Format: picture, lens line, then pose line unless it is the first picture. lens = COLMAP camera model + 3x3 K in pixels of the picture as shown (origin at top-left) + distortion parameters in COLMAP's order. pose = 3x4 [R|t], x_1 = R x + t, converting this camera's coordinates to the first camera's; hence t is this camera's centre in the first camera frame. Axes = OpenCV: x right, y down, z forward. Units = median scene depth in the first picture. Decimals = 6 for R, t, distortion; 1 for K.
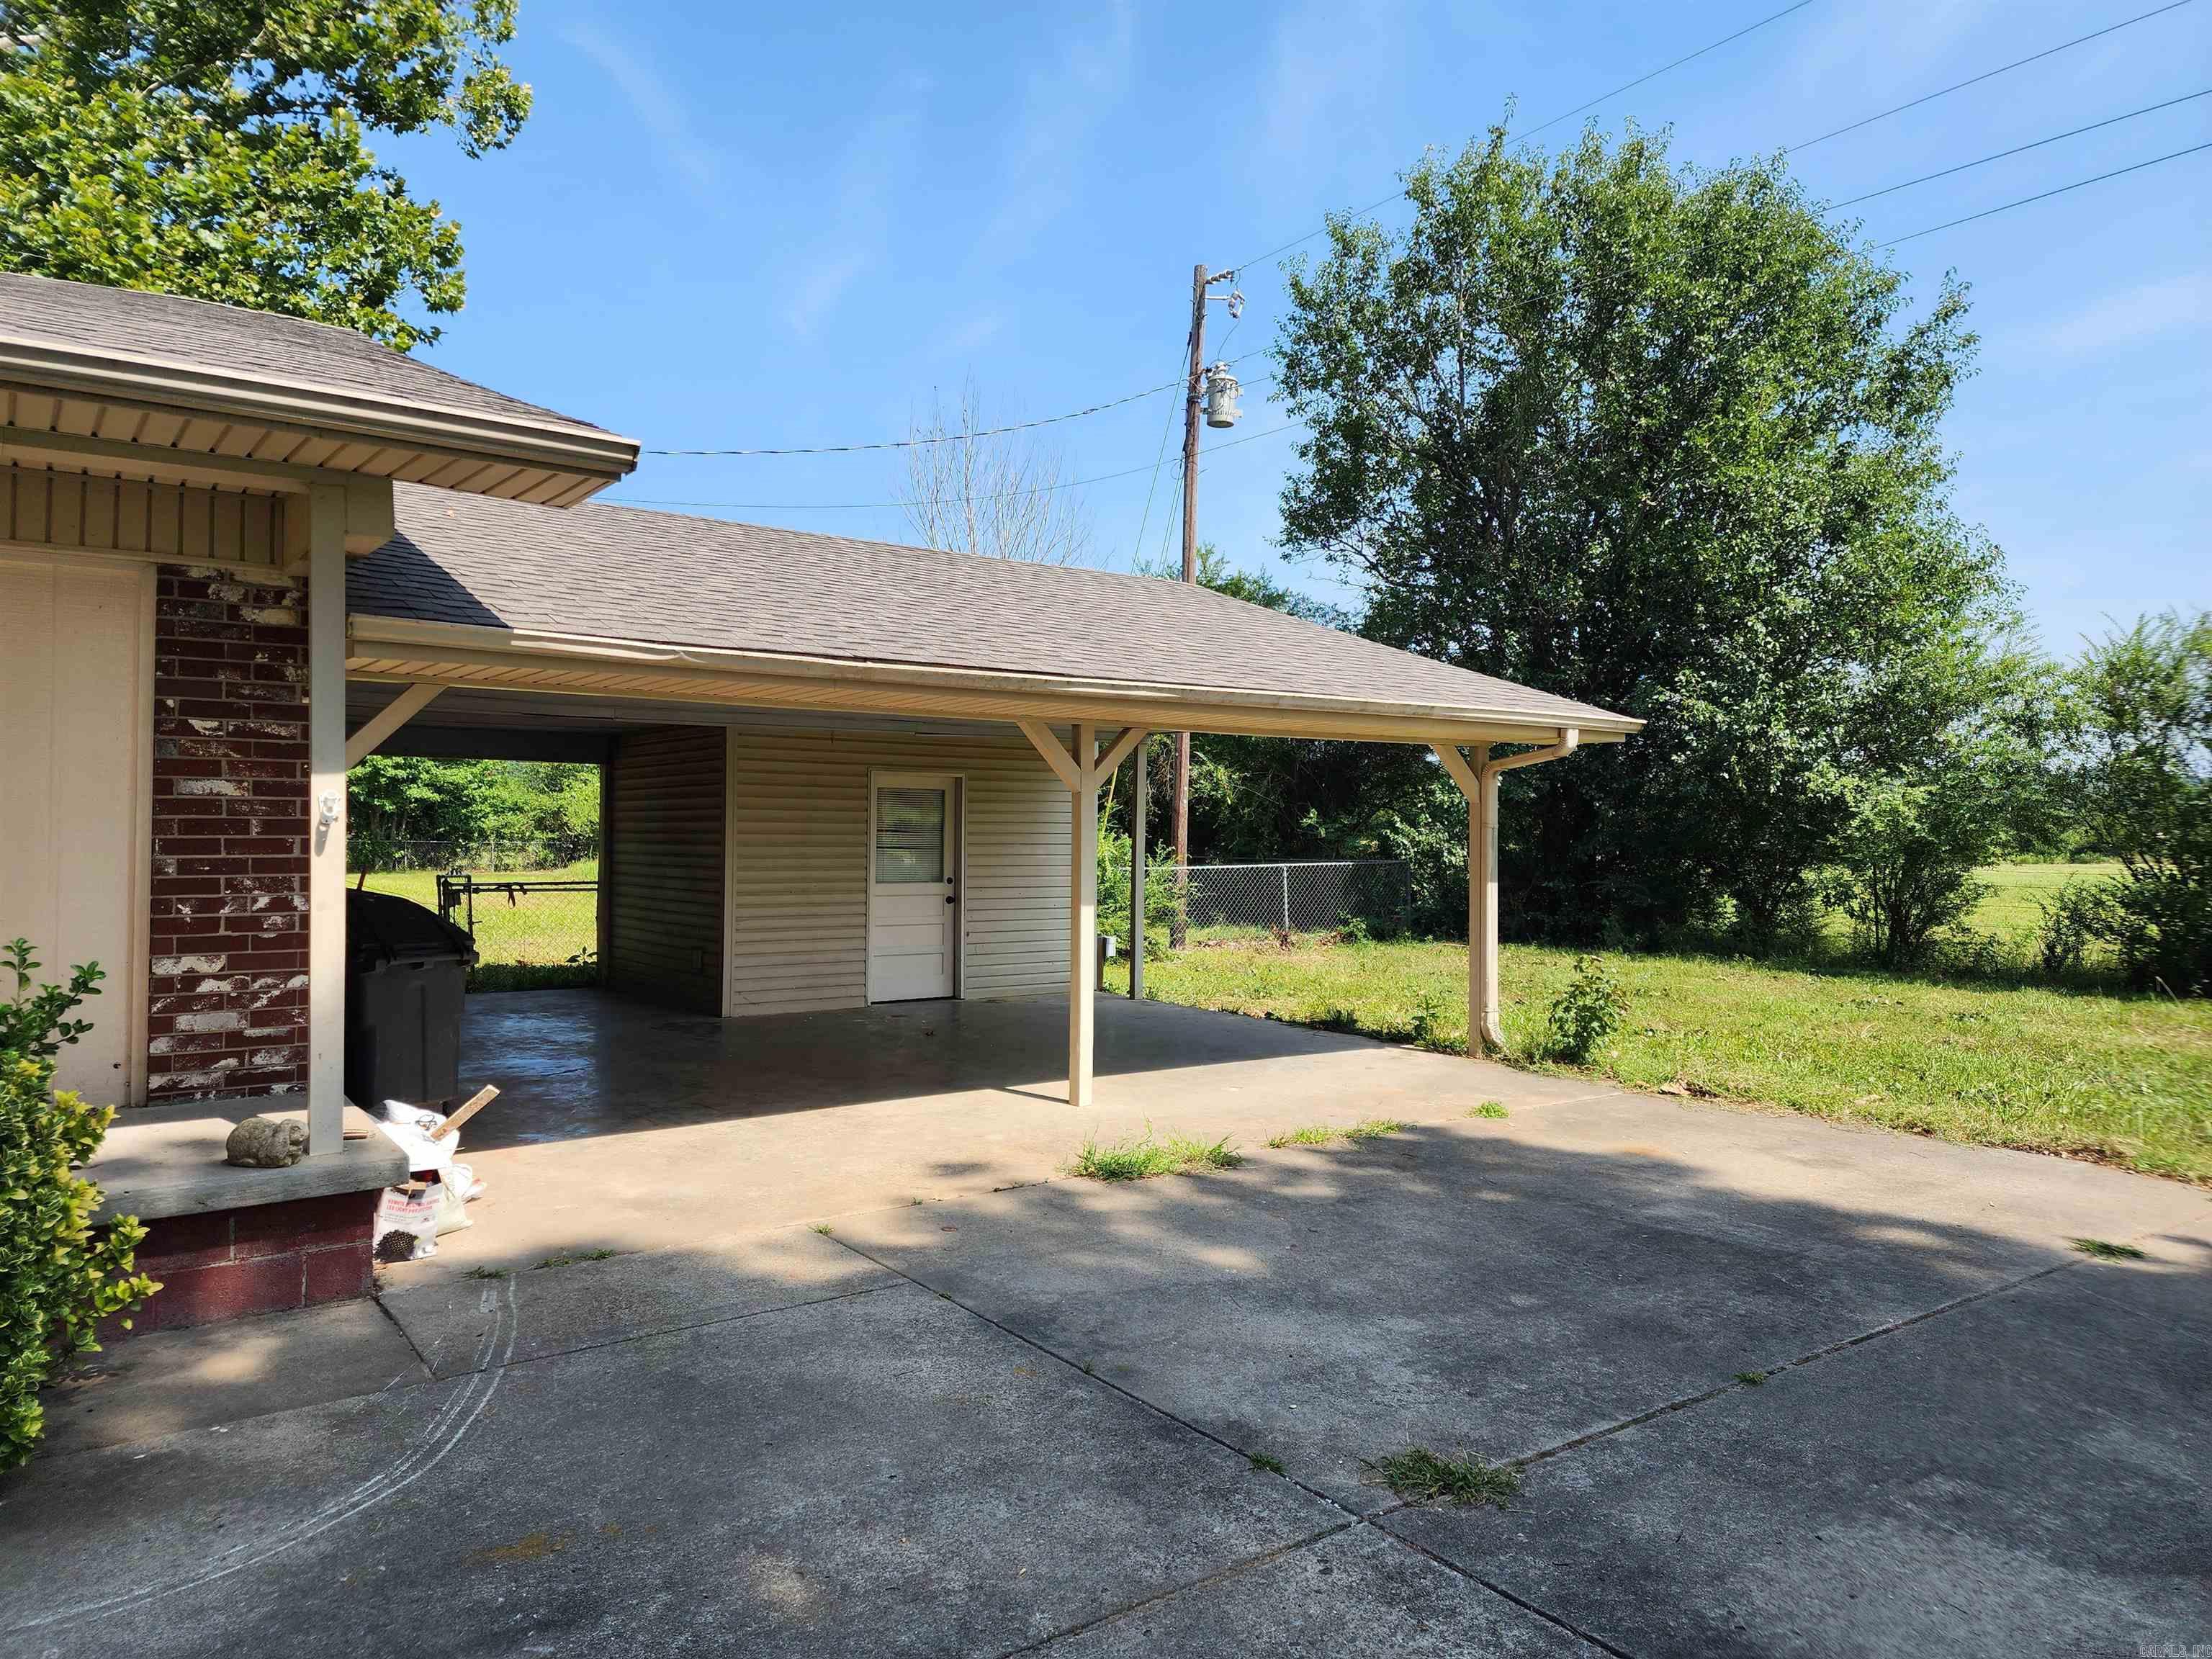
lens RADIAL K [[1465.6, 0, 1104.0], [0, 1465.6, 803.5], [0, 0, 1]] dist [0.089956, -0.081265]
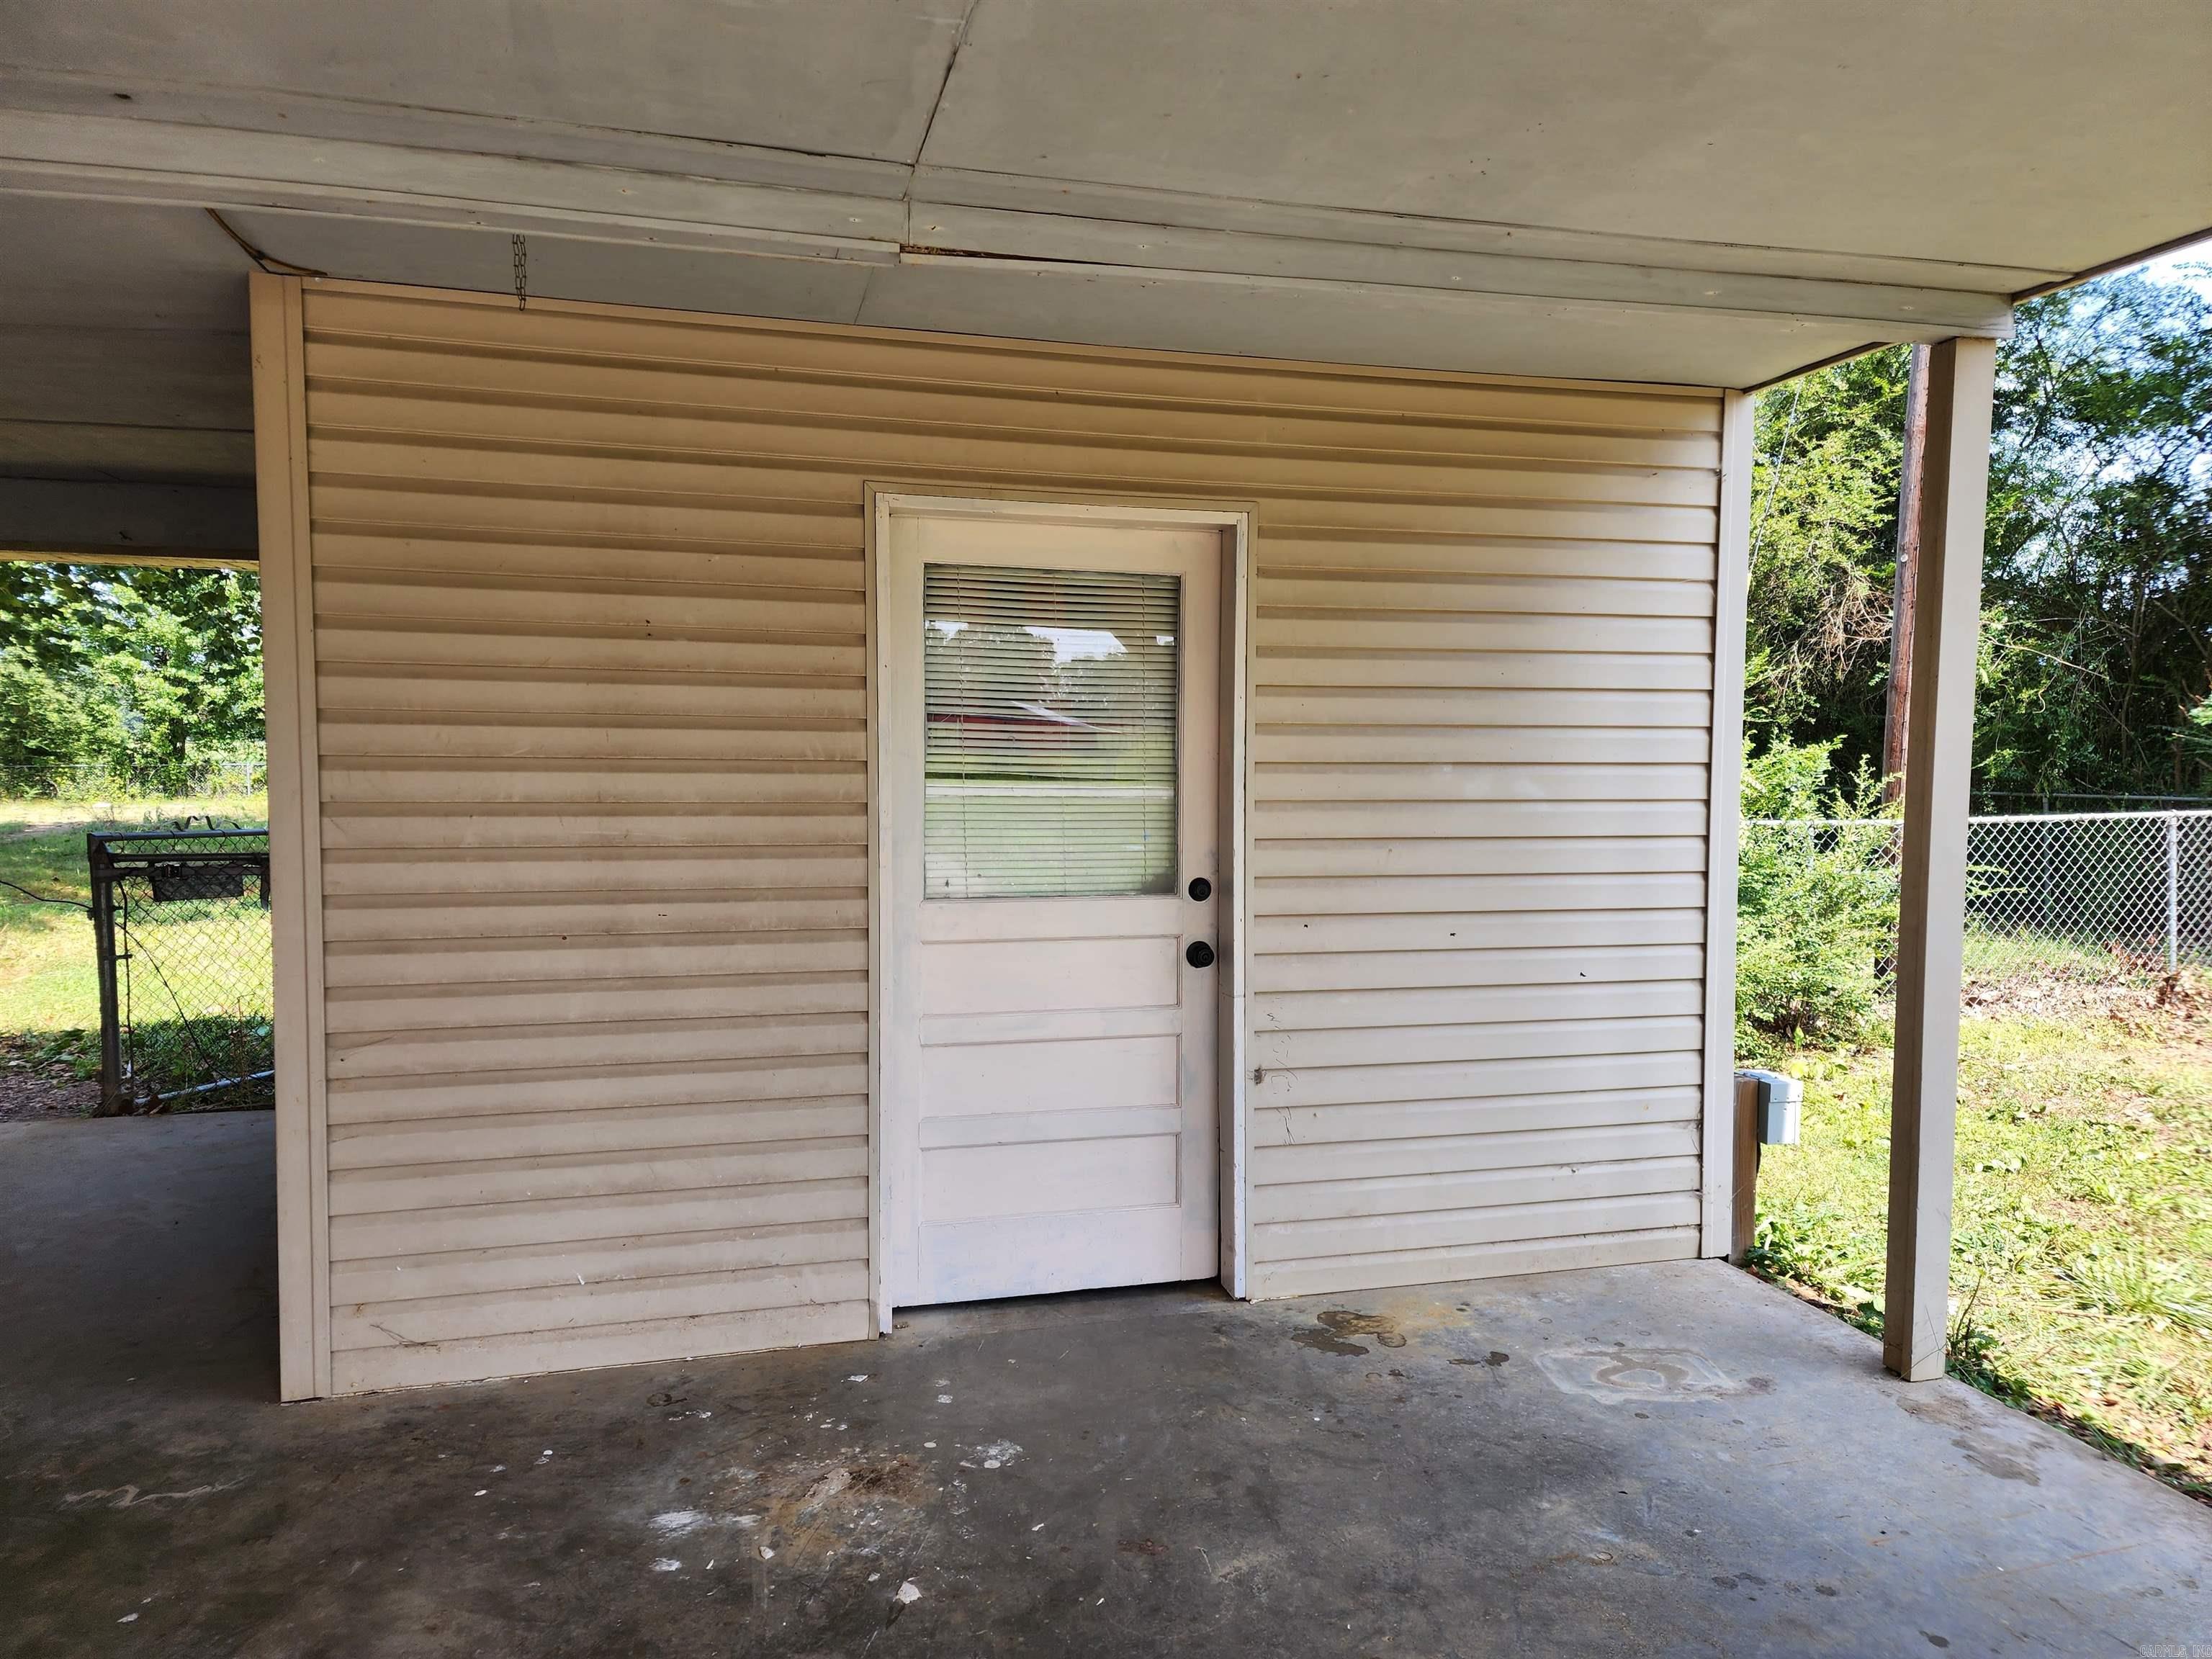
lens RADIAL K [[1473.3, 0, 1108.0], [0, 1473.3, 825.5], [0, 0, 1]] dist [0.087010, -0.077510]
pose [[0.935579, 0.013762, -0.352850, -0.012844], [0.009597, 0.997880, 0.064367, 0.014375], [0.352988, -0.063607, 0.933463, 0.495526]]
